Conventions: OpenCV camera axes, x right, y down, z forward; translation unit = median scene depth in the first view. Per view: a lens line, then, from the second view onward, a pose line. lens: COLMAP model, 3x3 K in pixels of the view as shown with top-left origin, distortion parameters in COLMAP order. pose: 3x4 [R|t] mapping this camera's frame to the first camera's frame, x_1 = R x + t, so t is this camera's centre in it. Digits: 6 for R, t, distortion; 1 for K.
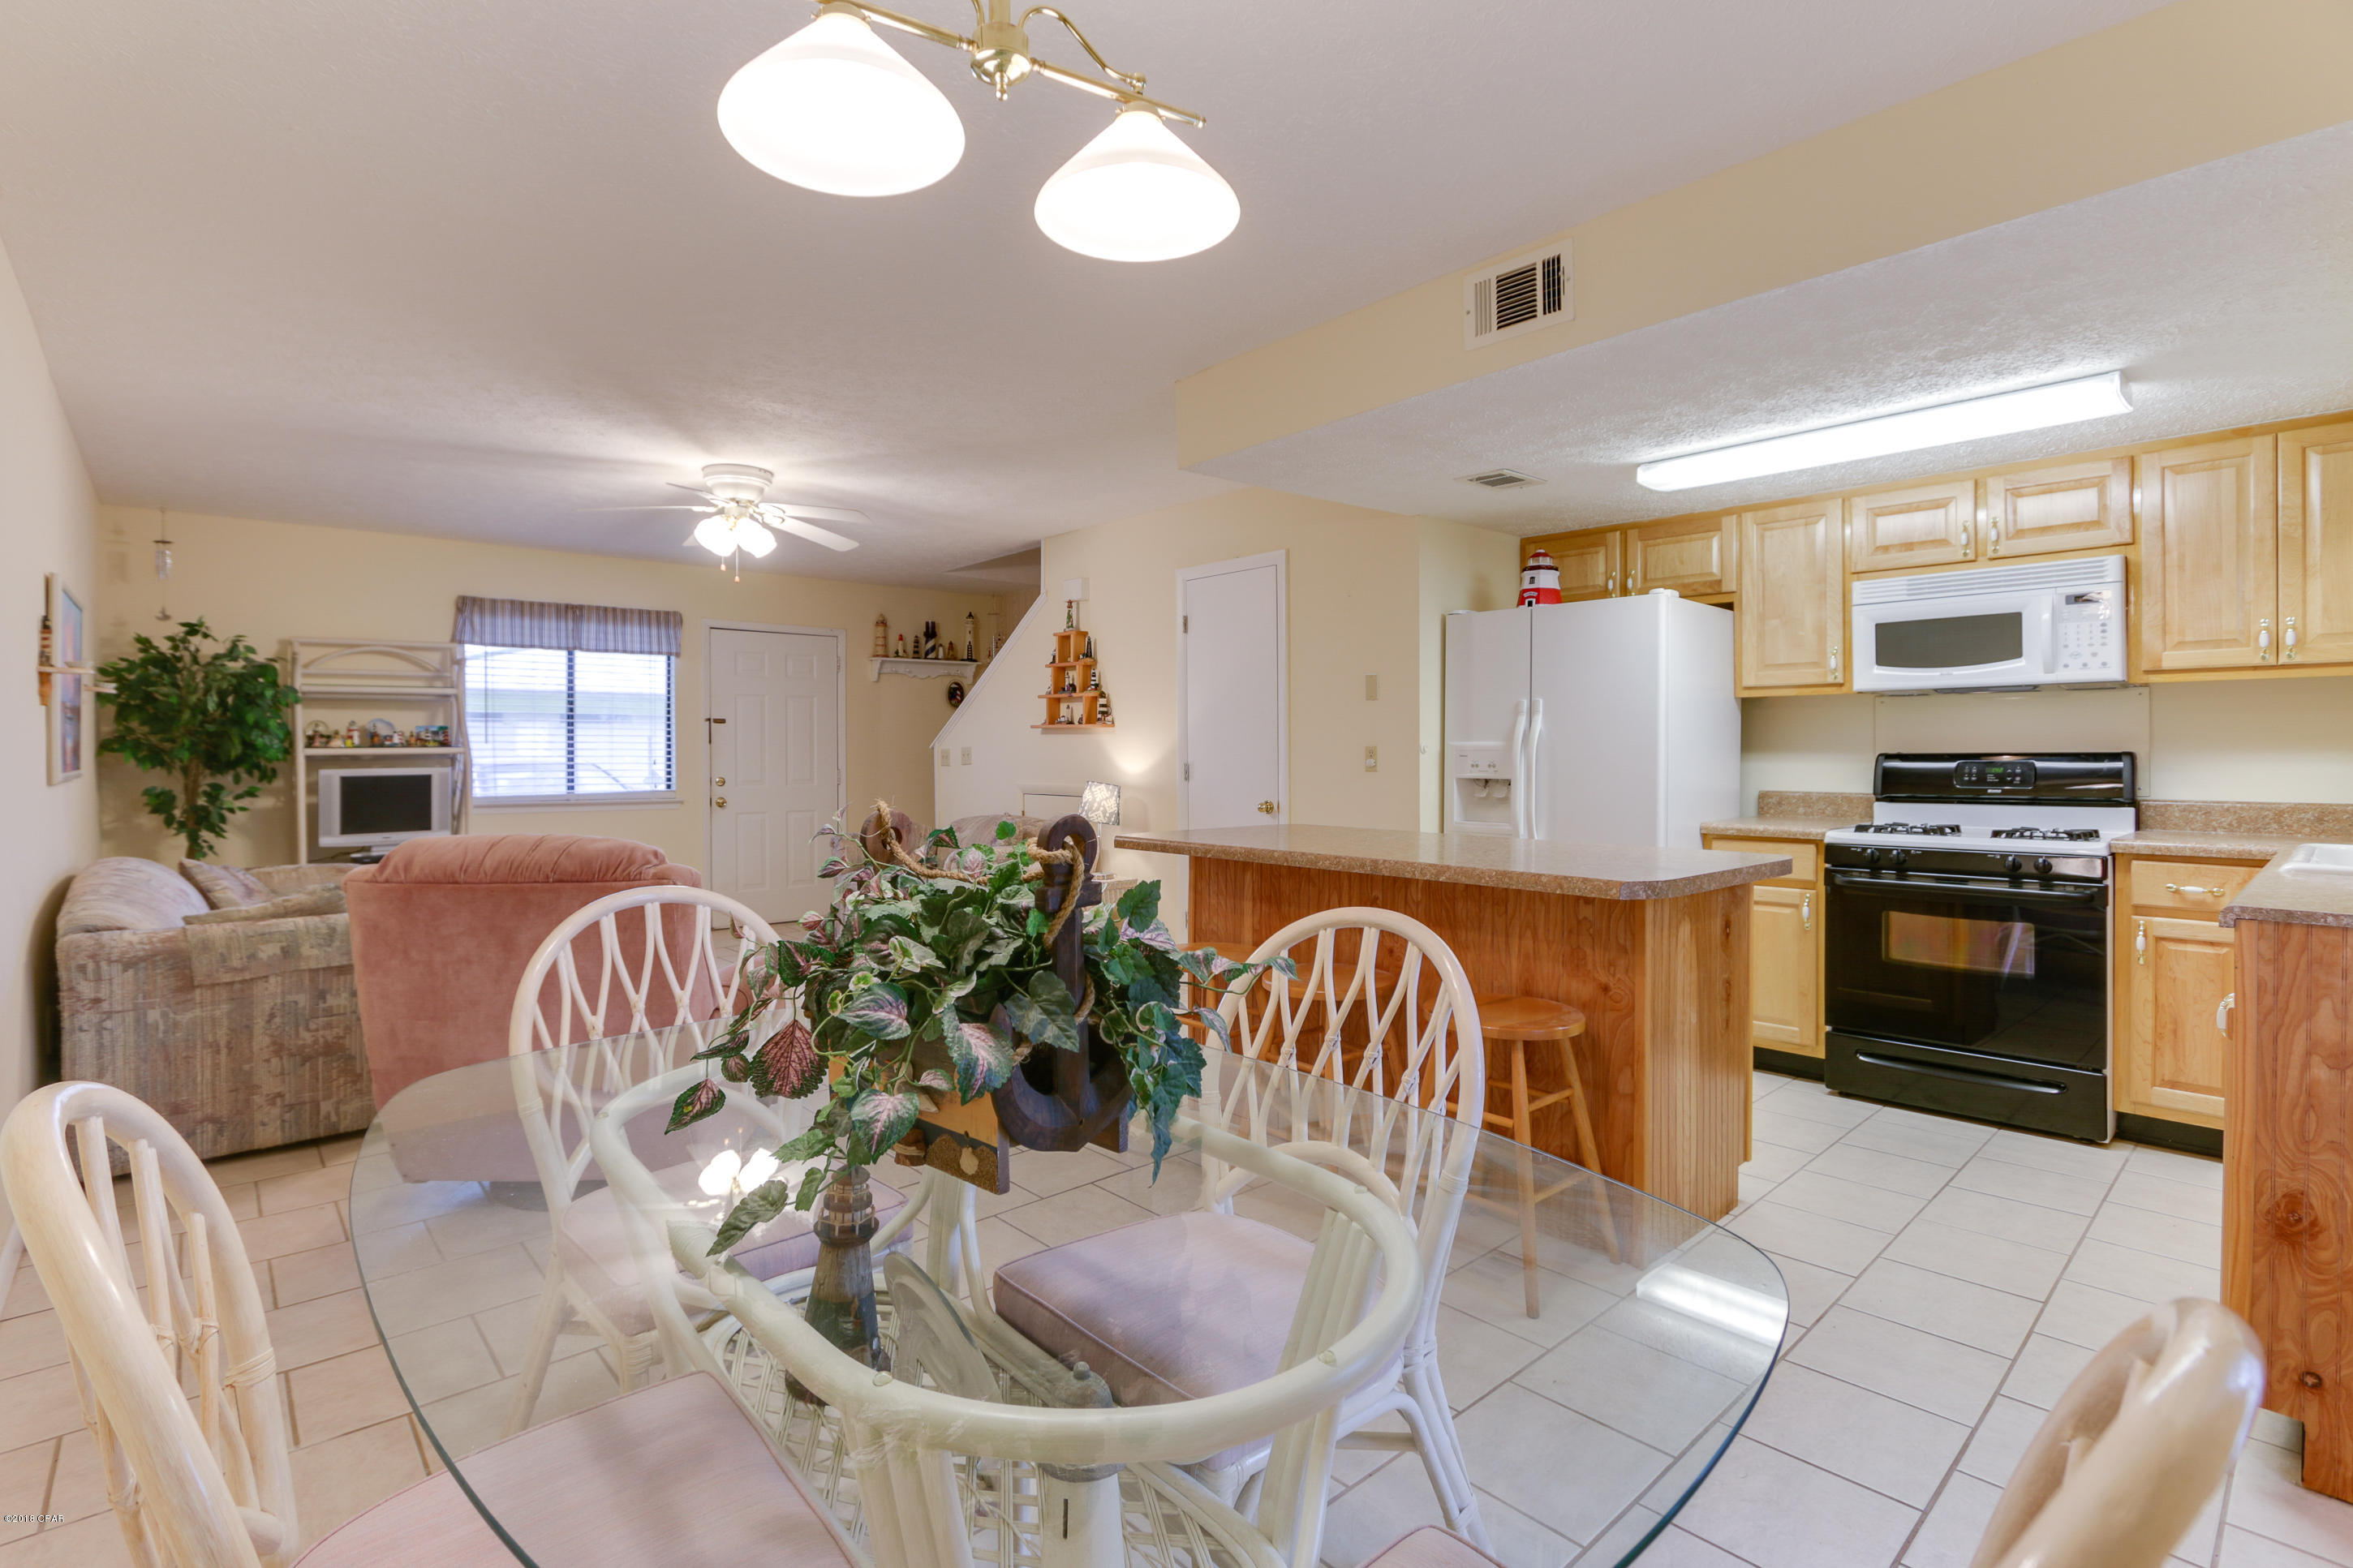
lens RADIAL K [[1092.9, 0, 1153.2], [0, 1092.9, 754.4], [0, 0, 1]] dist [-0.018929, 0.002352]
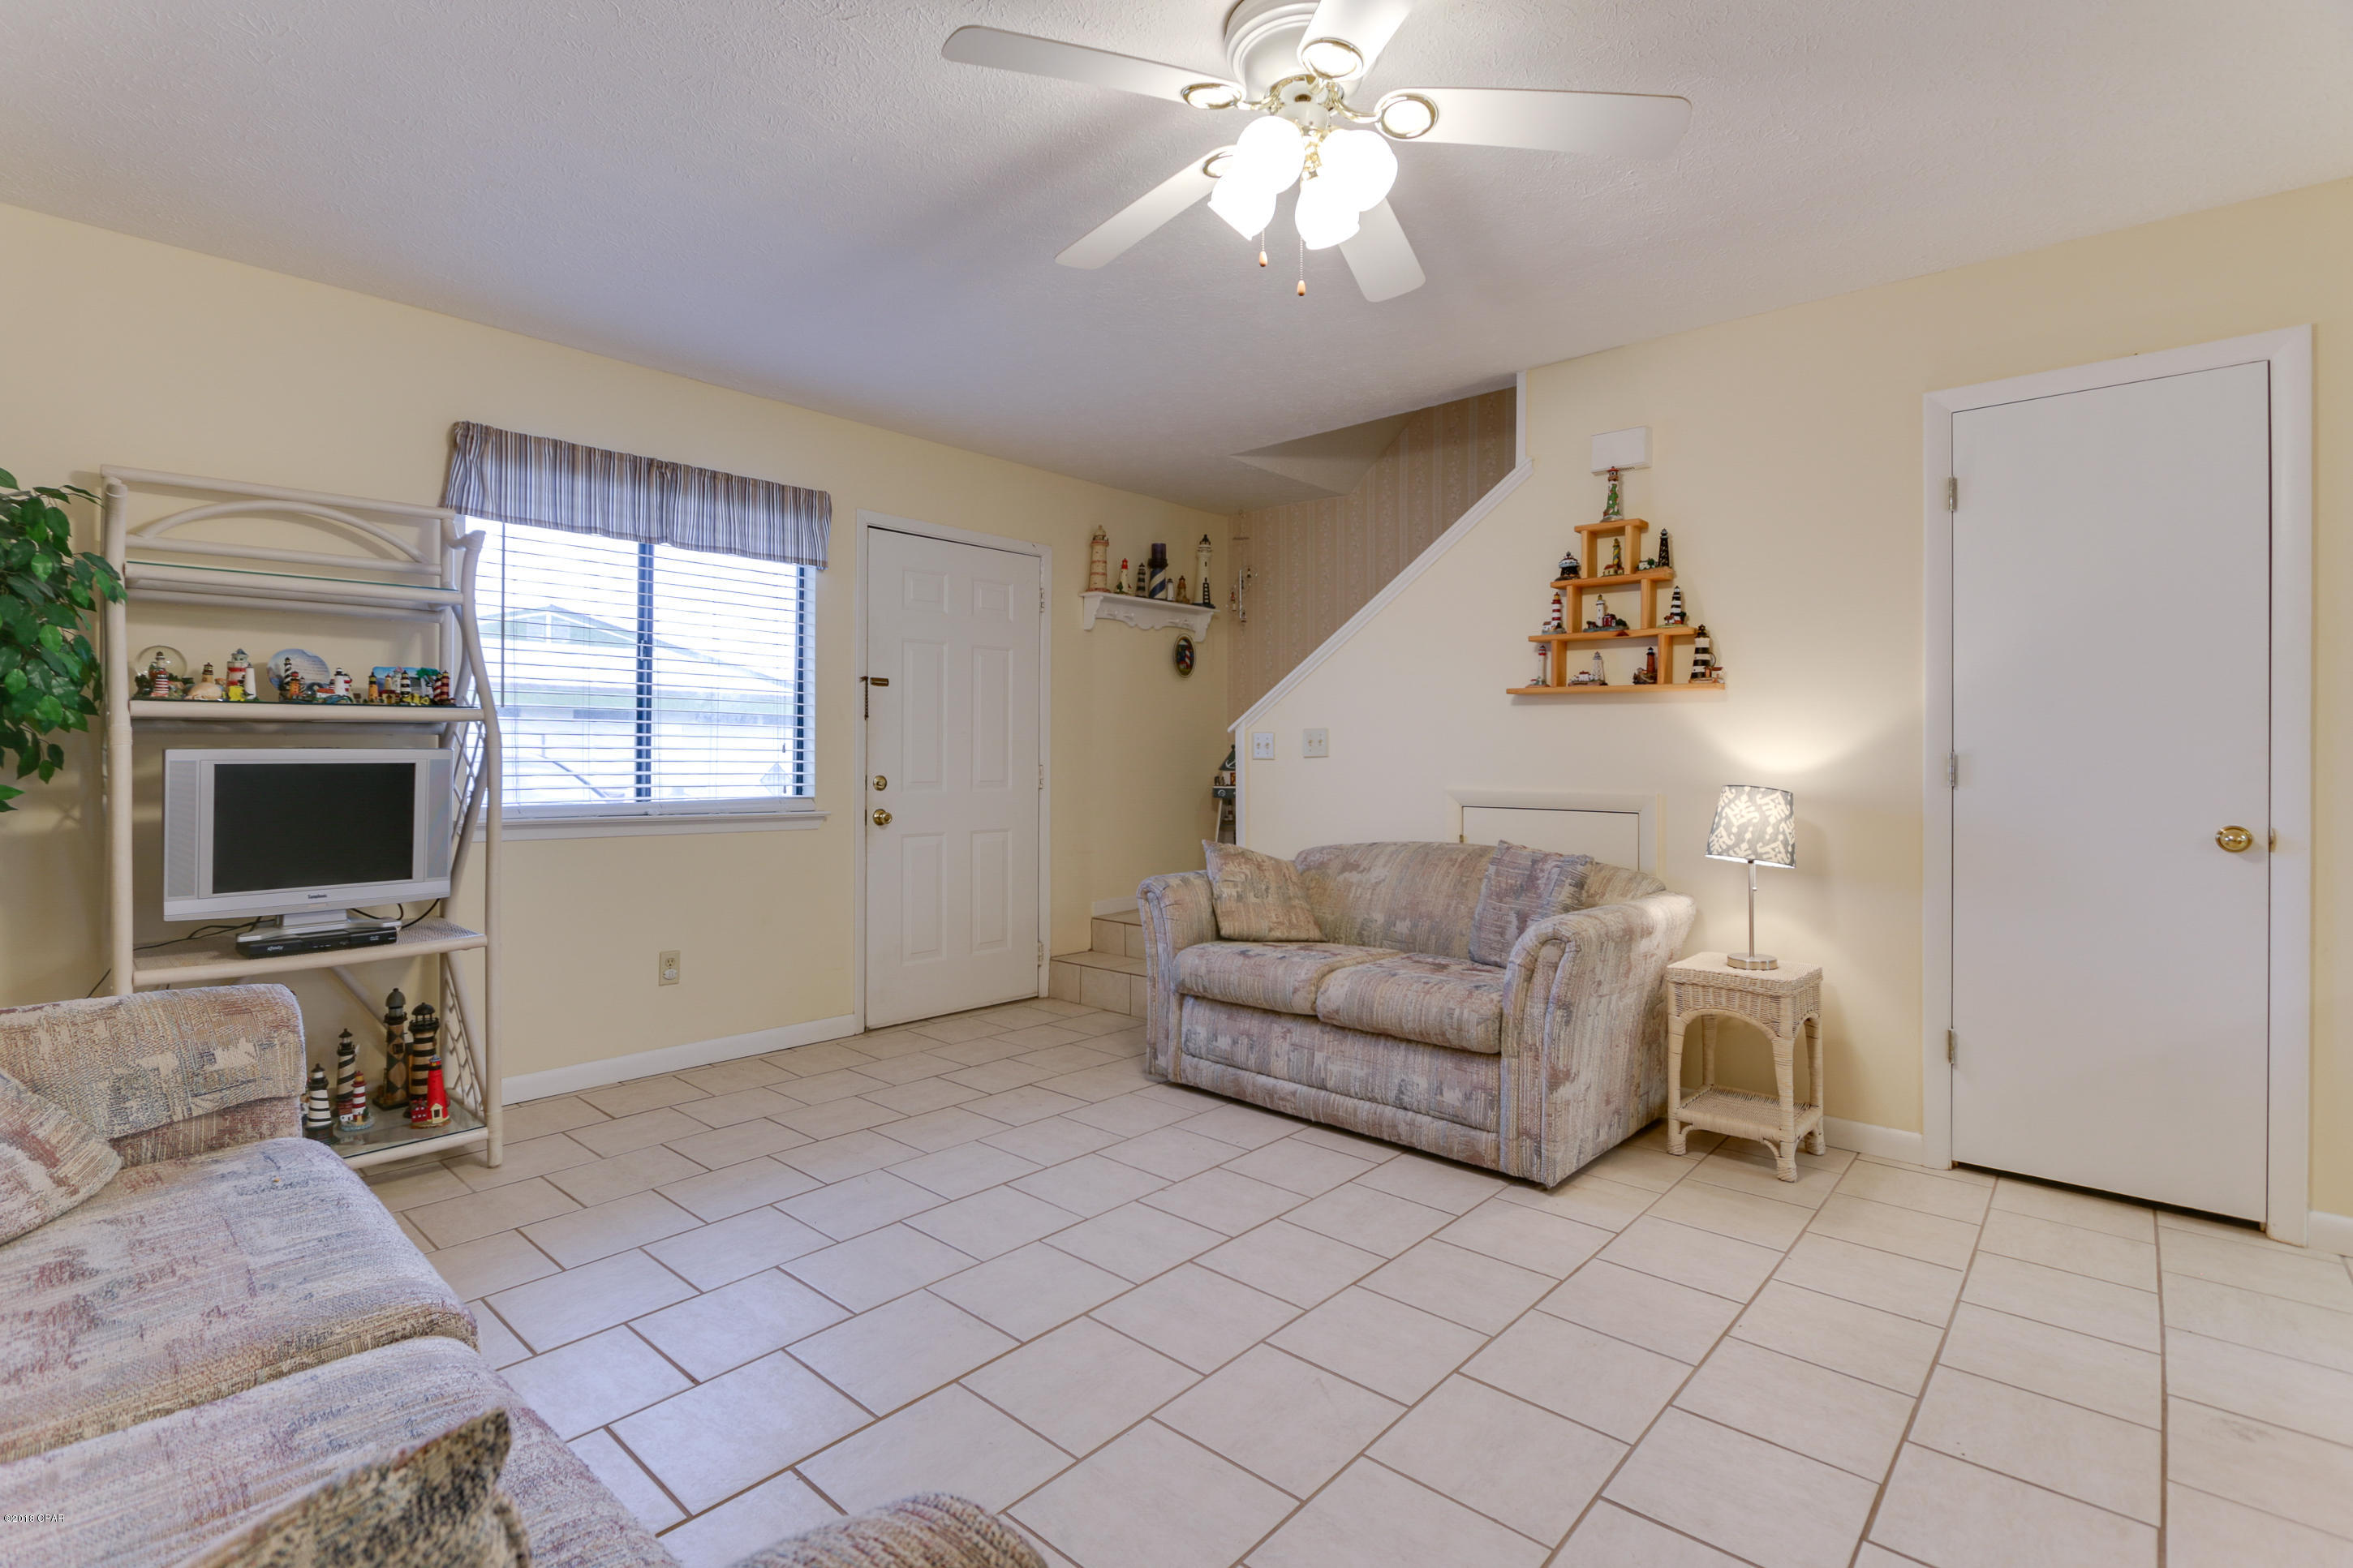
lens RADIAL K [[1092.9, 0, 1162.7], [0, 1092.9, 752.2], [0, 0, 1]] dist [-0.018929, 0.002352]
pose [[0.994312, 0.009825, 0.106052, -0.407701], [-0.009130, 0.999934, -0.007040, 0.014664], [-0.106115, 0.006031, 0.994336, 0.512642]]
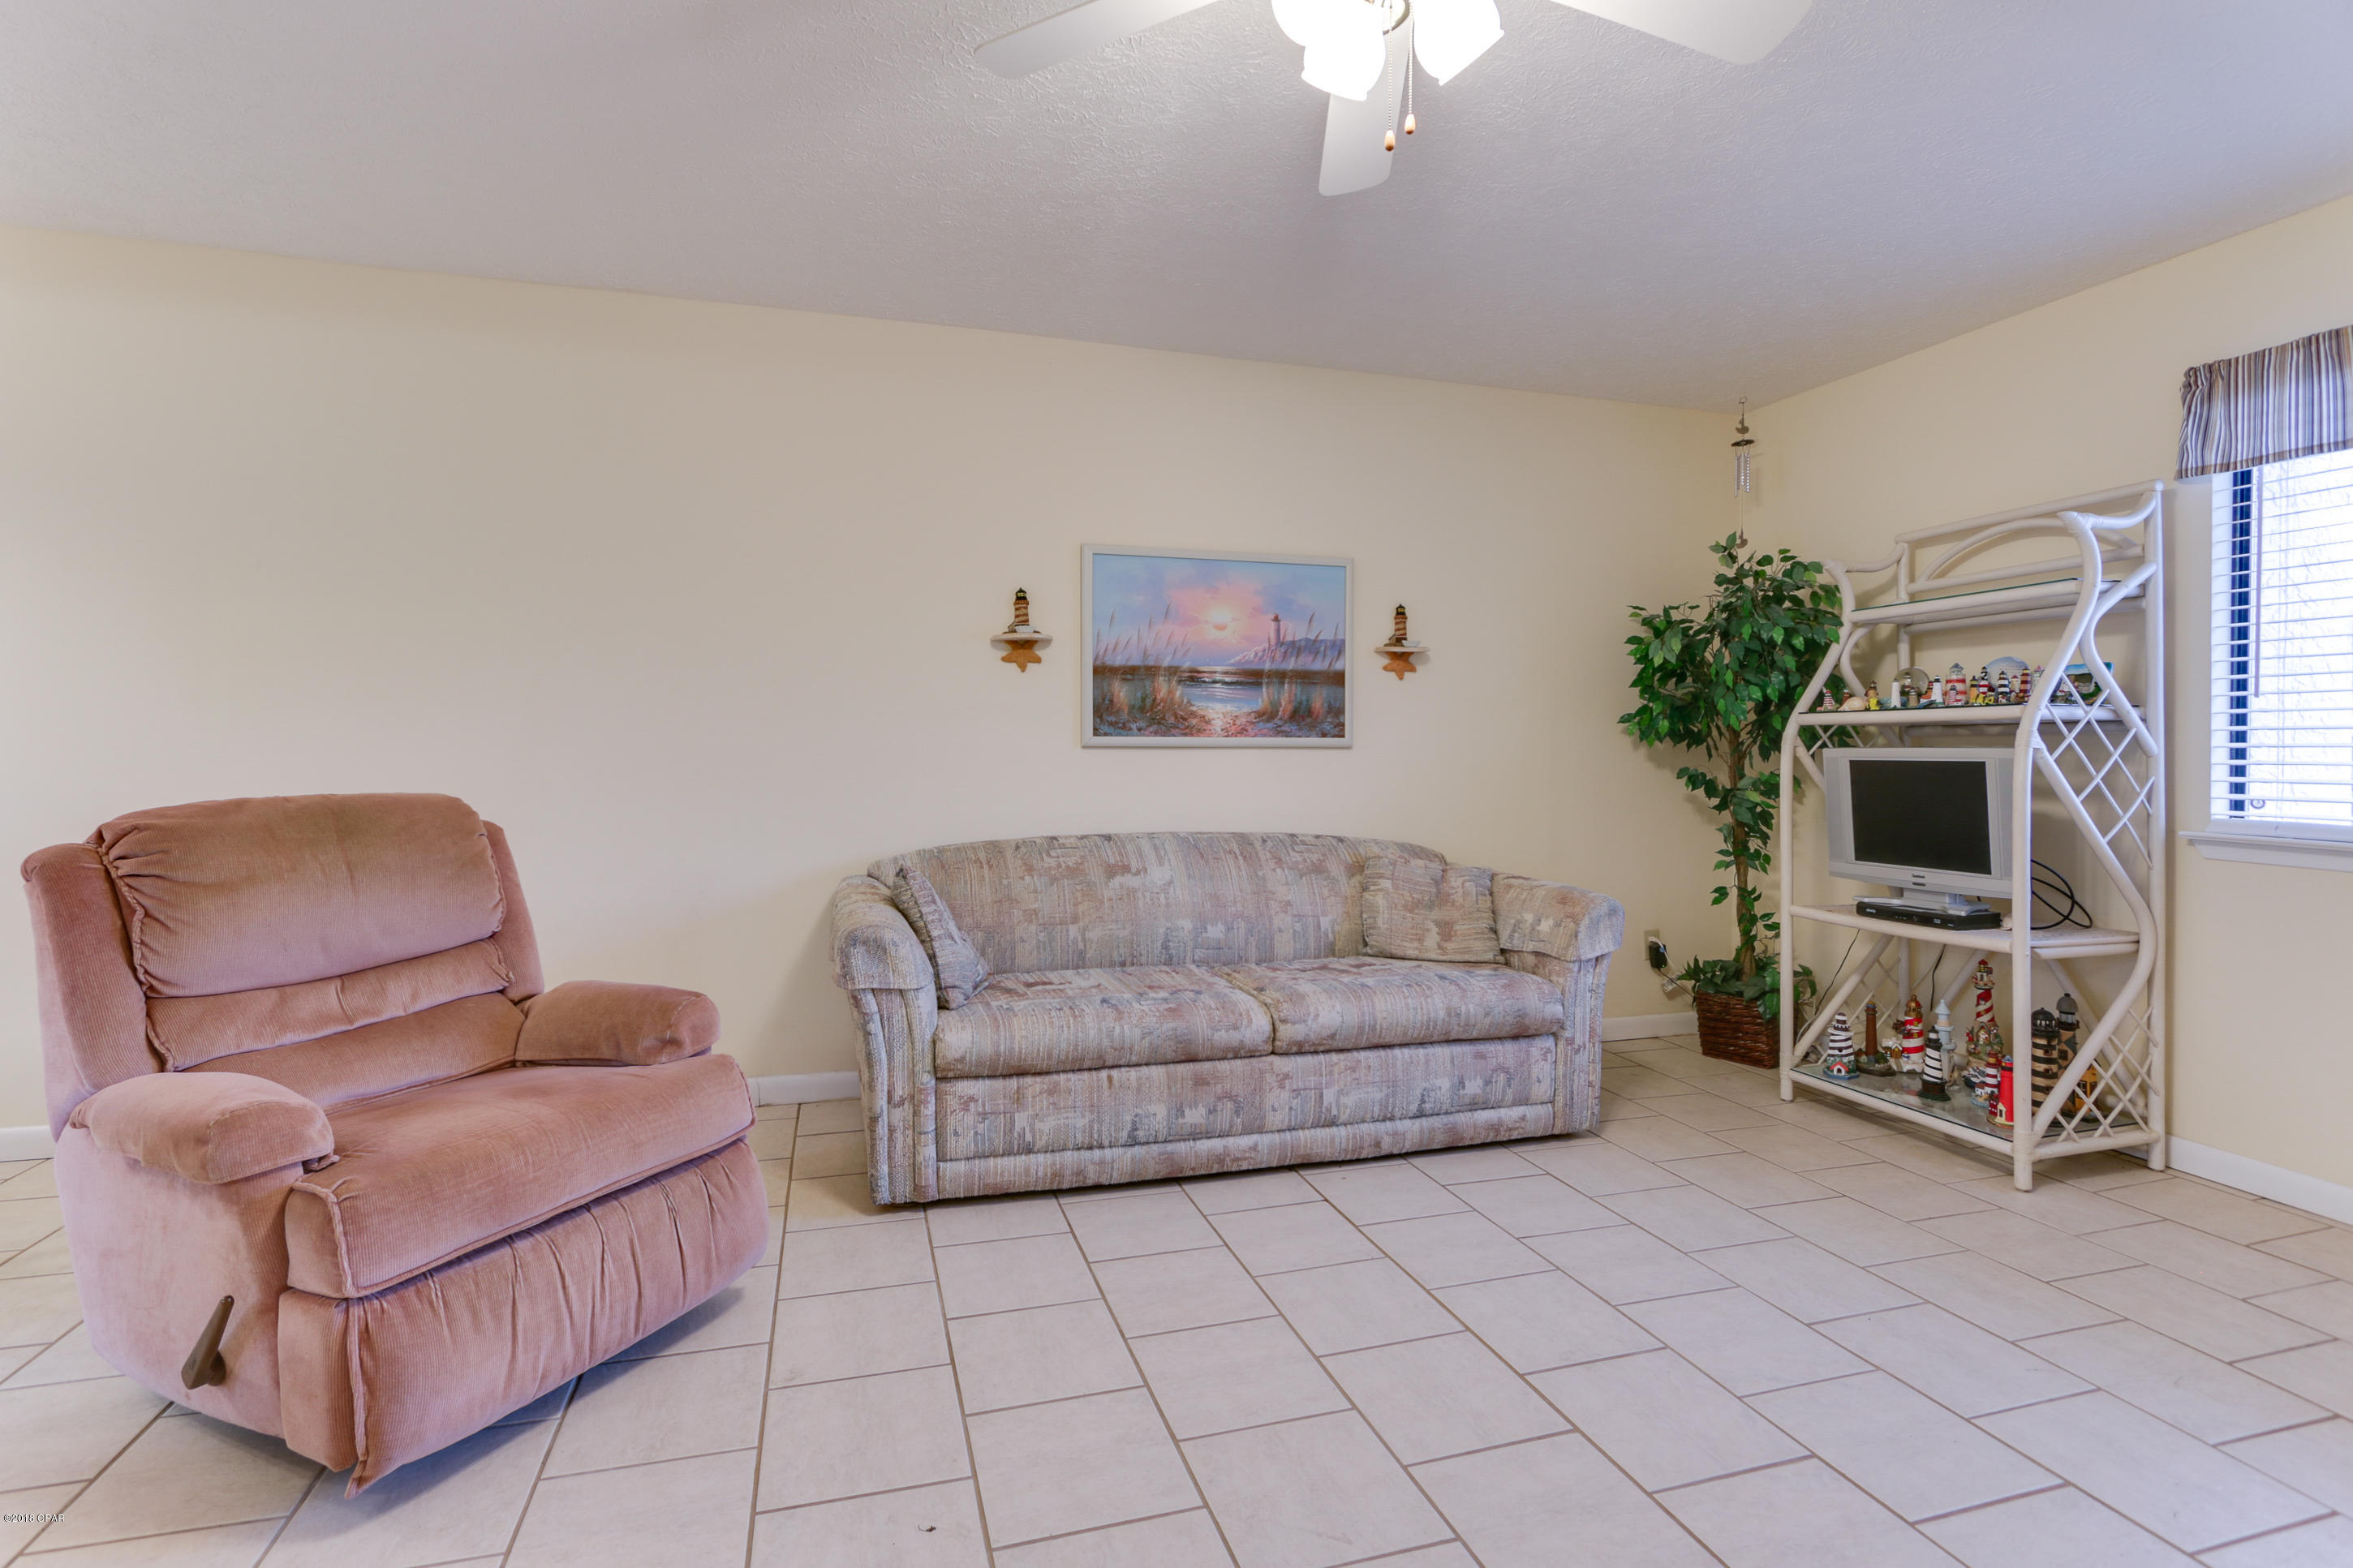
lens RADIAL K [[1092.9, 0, 1156.9], [0, 1092.9, 755.6], [0, 0, 1]] dist [-0.018929, 0.002352]
pose [[-0.428451, 0.009018, -0.903520, -0.058129], [-0.009069, 0.999857, 0.014281, 0.012677], [0.903519, 0.014313, -0.428308, 0.920706]]
